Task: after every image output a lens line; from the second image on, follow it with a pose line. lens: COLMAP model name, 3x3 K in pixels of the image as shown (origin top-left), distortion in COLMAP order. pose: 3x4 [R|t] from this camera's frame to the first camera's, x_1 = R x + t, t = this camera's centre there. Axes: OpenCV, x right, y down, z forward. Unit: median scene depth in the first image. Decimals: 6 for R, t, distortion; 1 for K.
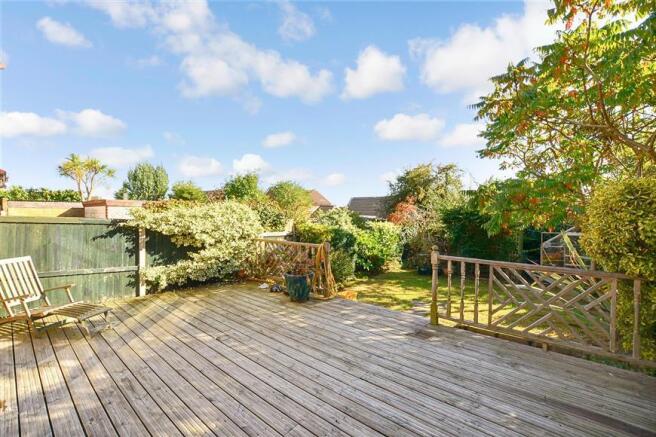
lens RADIAL K [[286.7, 0, 327.1], [0, 286.7, 219.4], [0, 0, 1]] dist [-0.017343, -0.000336]
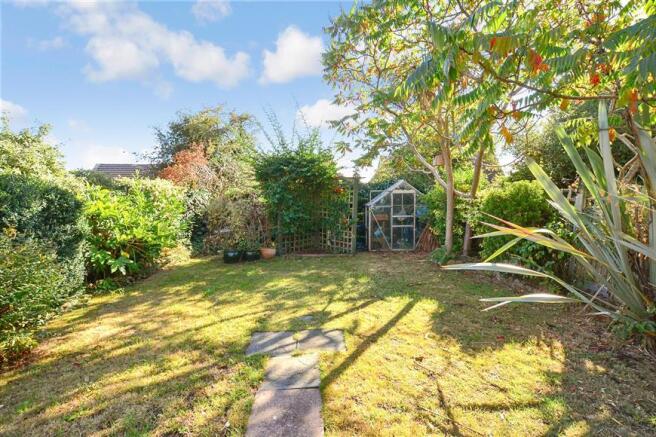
lens RADIAL K [[286.7, 0, 324.0], [0, 286.7, 221.5], [0, 0, 1]] dist [-0.017343, -0.000336]
pose [[0.736228, -0.064865, 0.673618, 0.075948], [0.008408, 0.996196, 0.086738, 0.055603], [-0.676681, -0.058195, 0.733972, 0.435664]]
